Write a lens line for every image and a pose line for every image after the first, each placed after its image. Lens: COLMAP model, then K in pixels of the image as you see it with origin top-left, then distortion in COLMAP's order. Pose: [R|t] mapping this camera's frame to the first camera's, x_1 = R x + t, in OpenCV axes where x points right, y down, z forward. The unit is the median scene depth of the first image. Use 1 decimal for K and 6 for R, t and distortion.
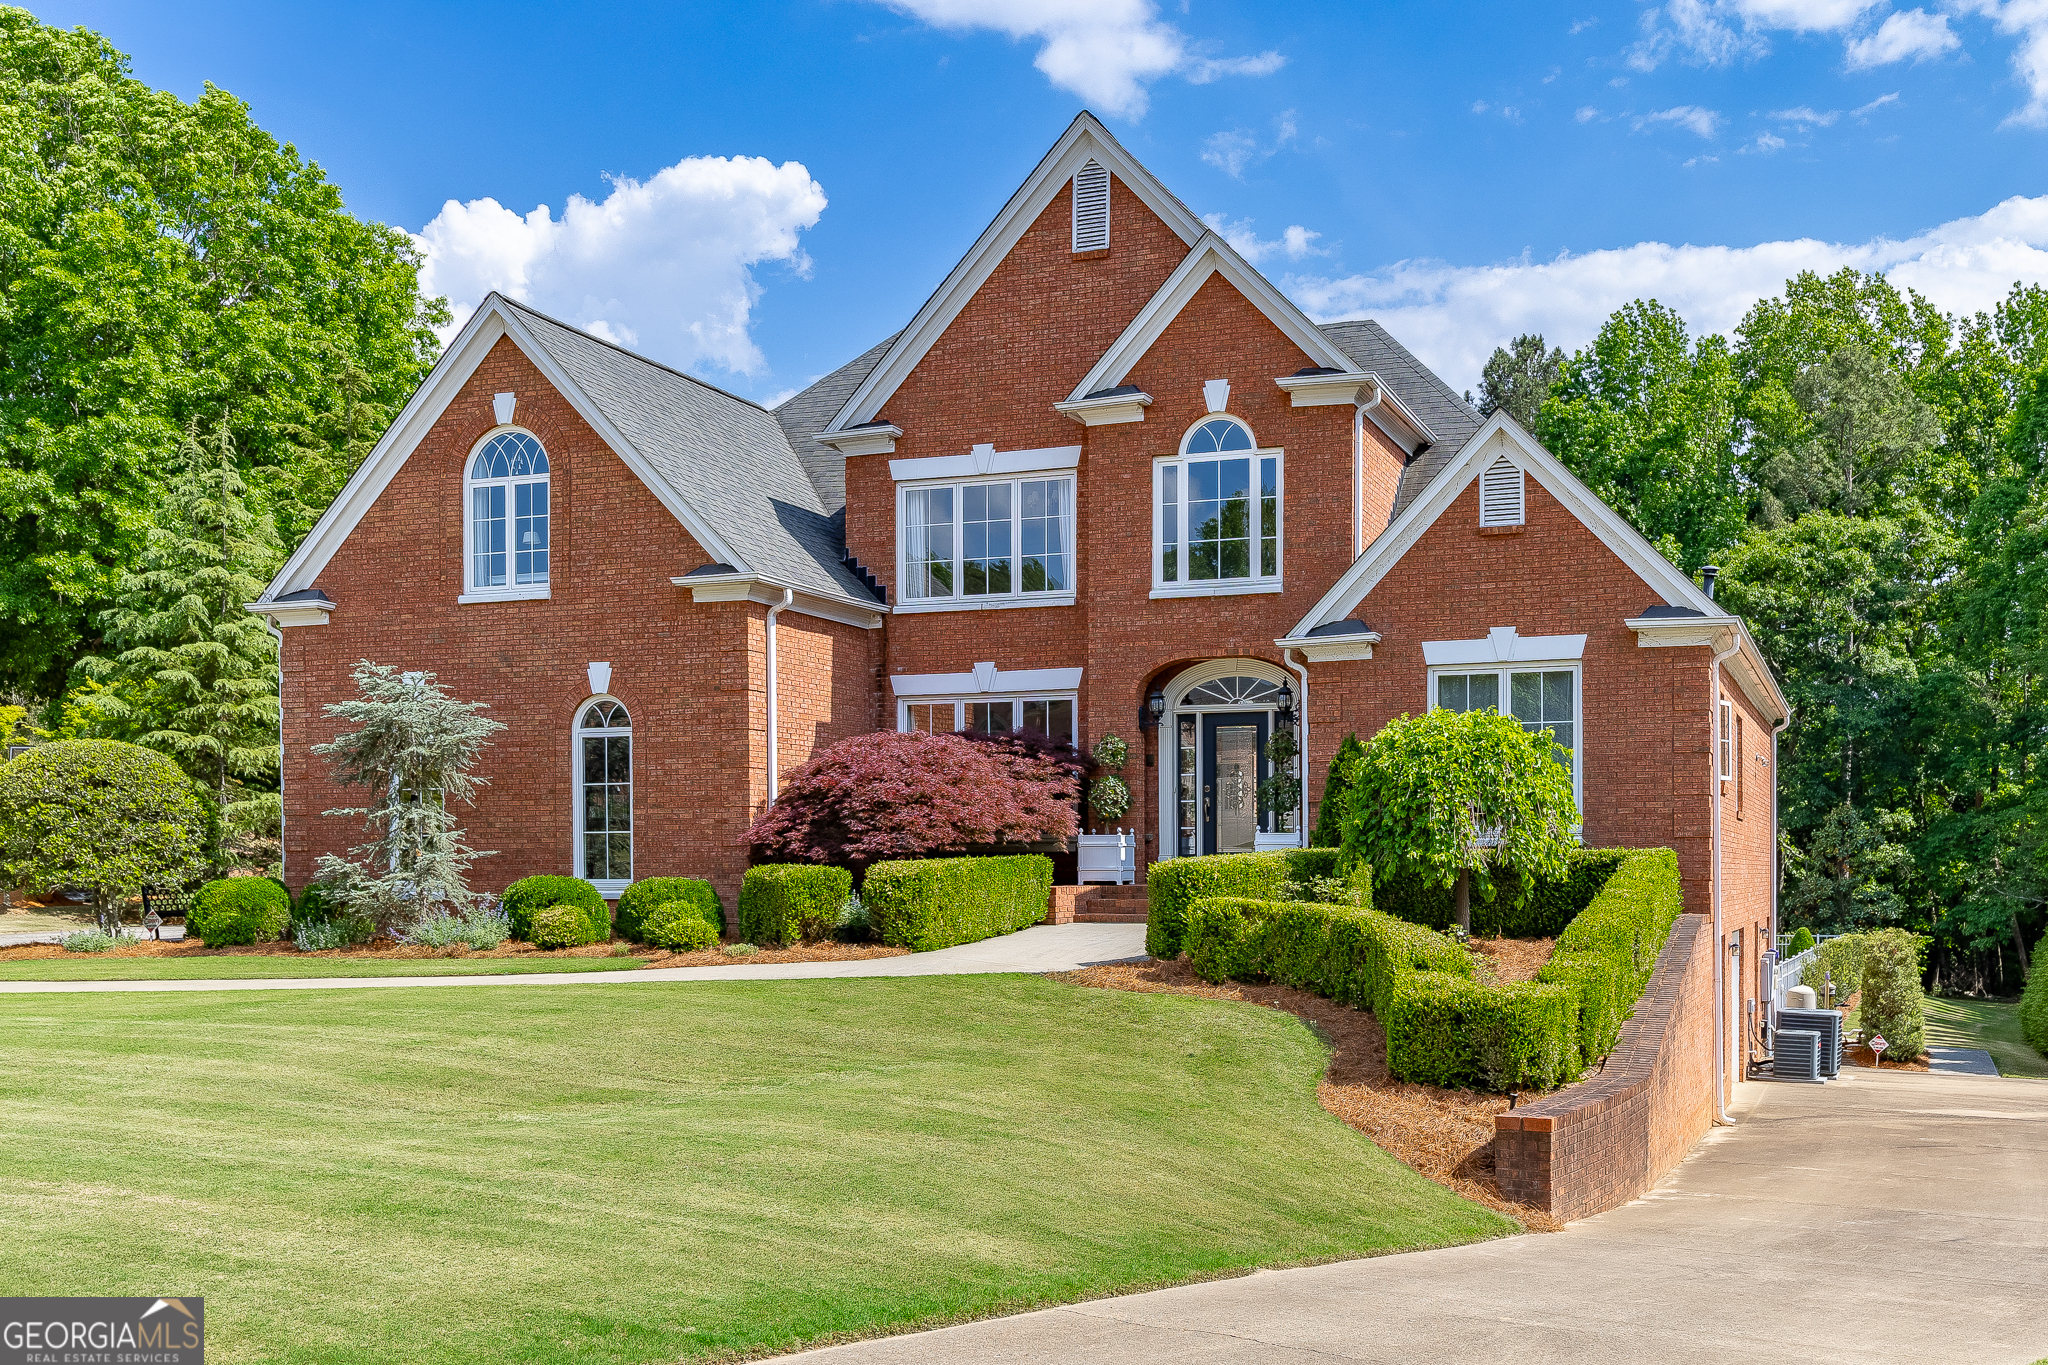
lens RADIAL K [[1874.2, 0, 1200.2], [0, 1874.2, 866.8], [0, 0, 1]] dist [0.004134, -0.000002]
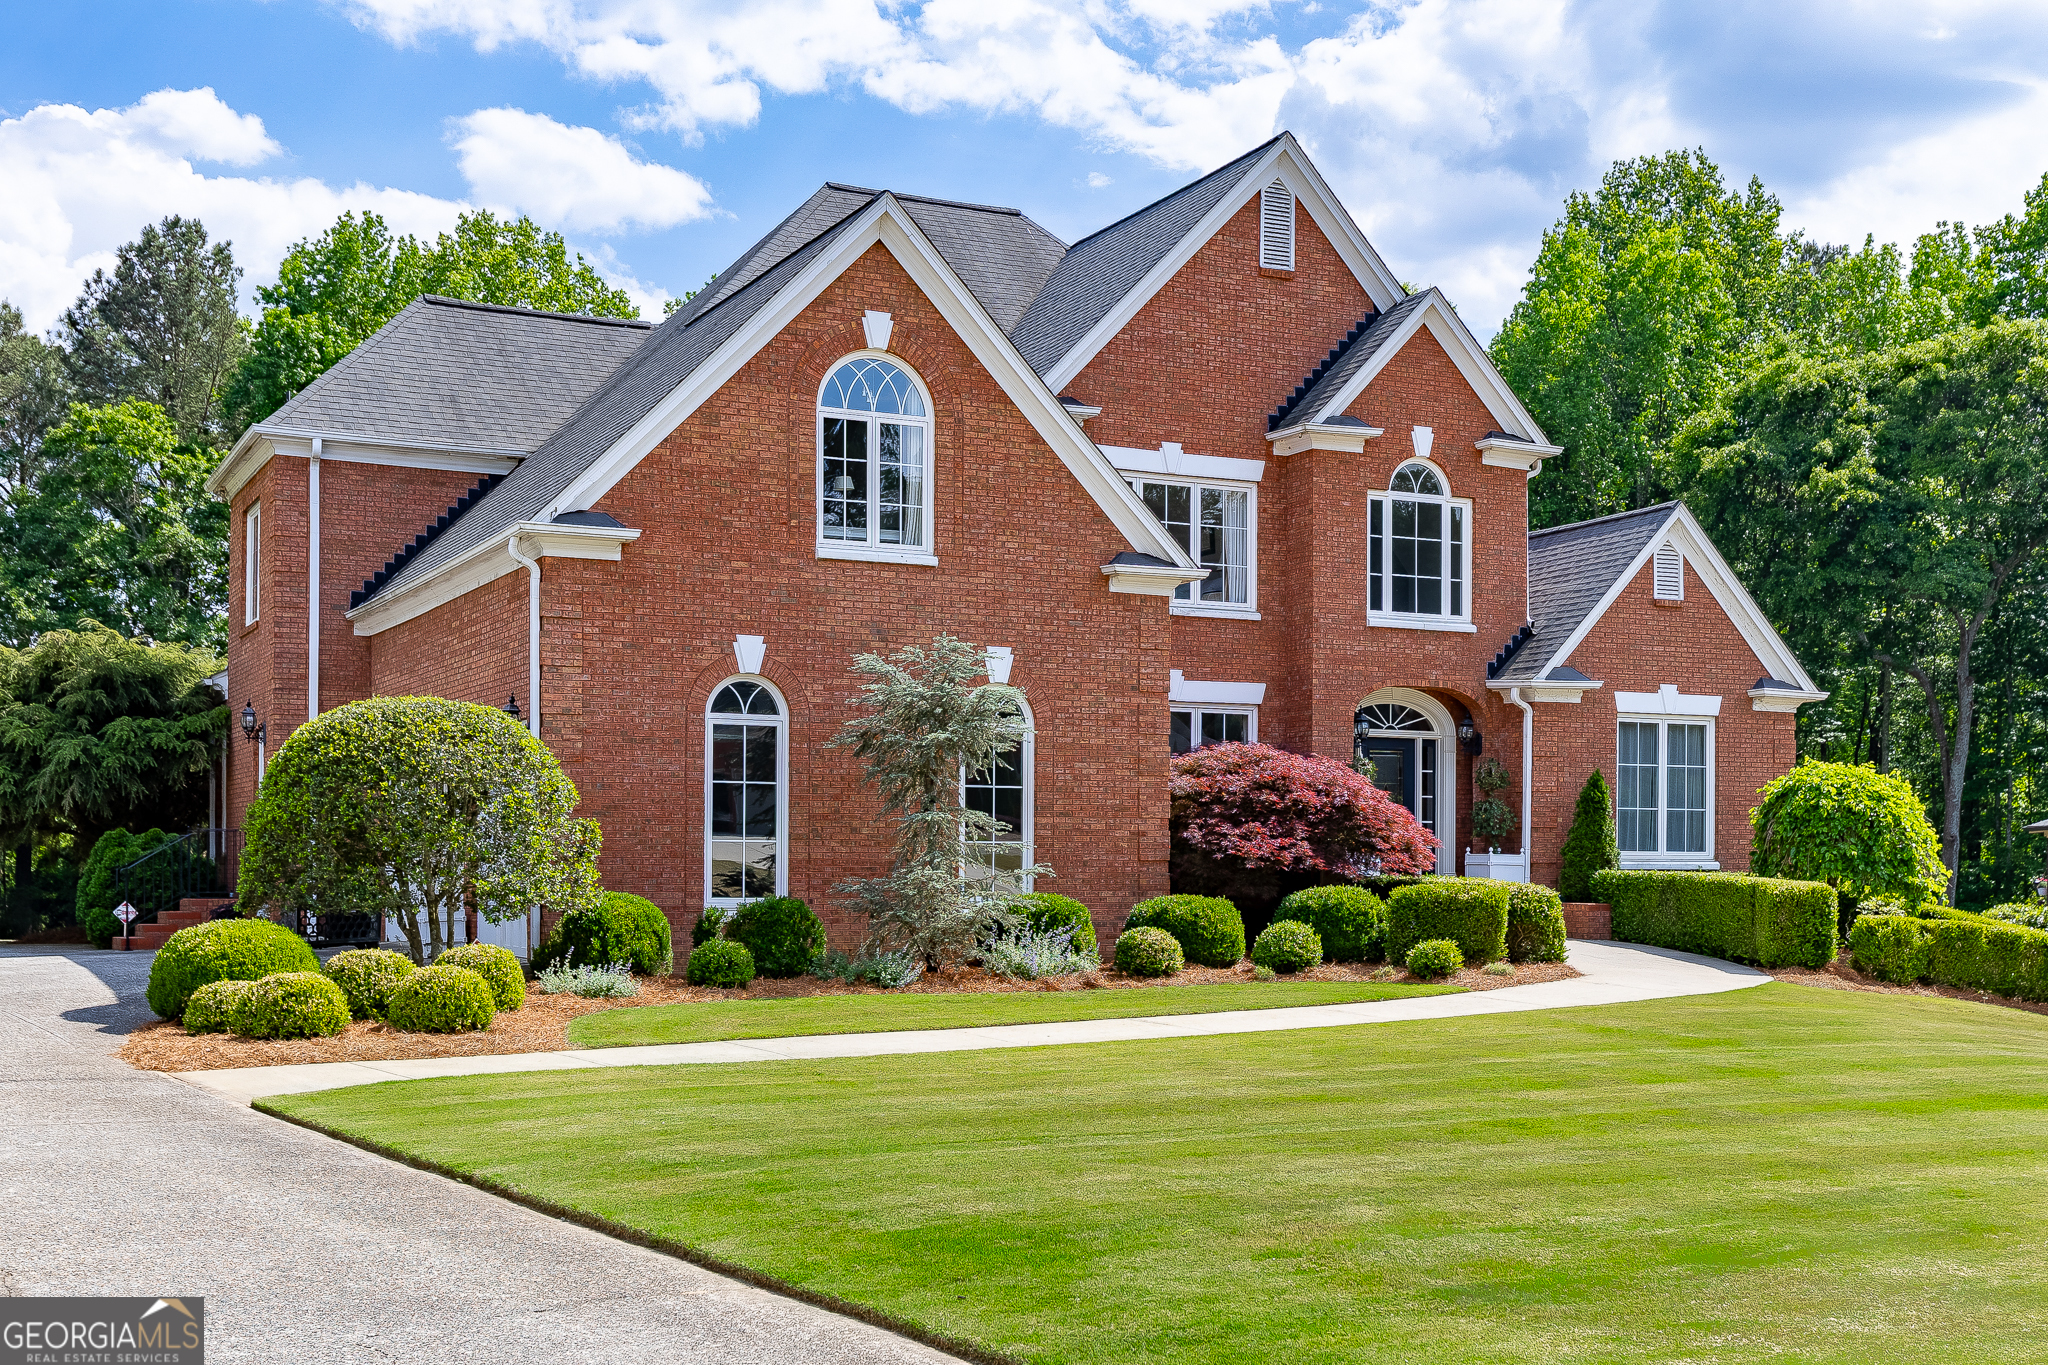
lens RADIAL K [[2187.0, 0, 1025.5], [0, 2187.0, 853.3], [0, 0, 1]] dist [0.010608, 0.008576]
pose [[0.724451, 0.013328, 0.689197, -0.999757], [-0.009499, 0.999911, -0.009352, -0.003994], [-0.689261, 0.000228, 0.724513, 0.254397]]
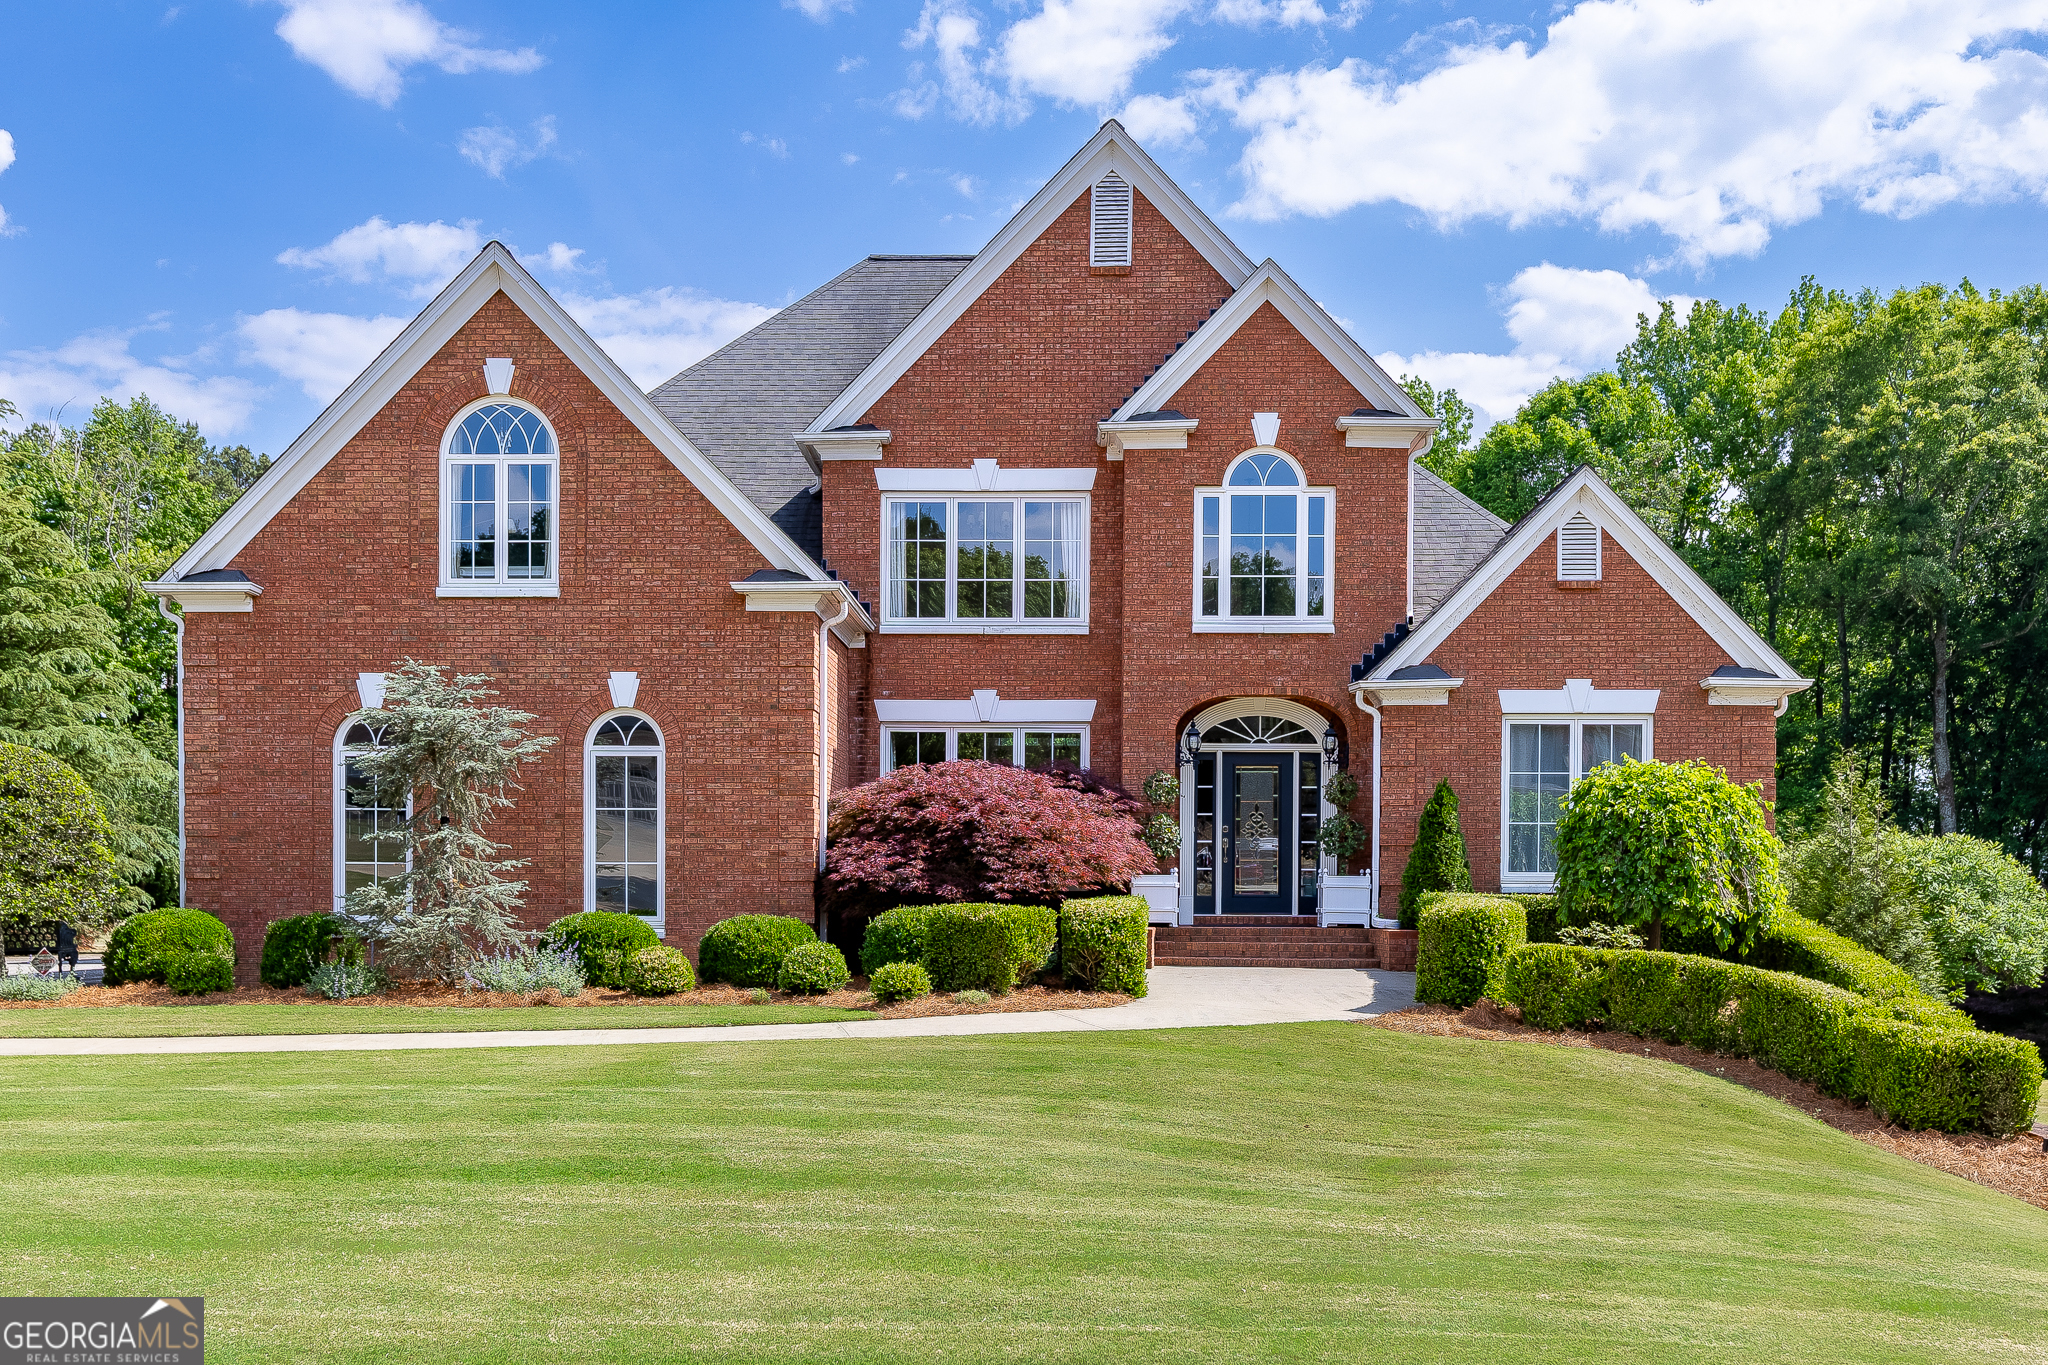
lens RADIAL K [[1858.7, 0, 1020.4], [0, 1858.7, 921.0], [0, 0, 1]] dist [-0.001985, 0.002845]
pose [[0.959918, 0.008585, 0.280151, -0.382140], [-0.011391, 0.999900, 0.008390, -0.000534], [-0.280051, -0.011245, 0.959919, 0.099182]]
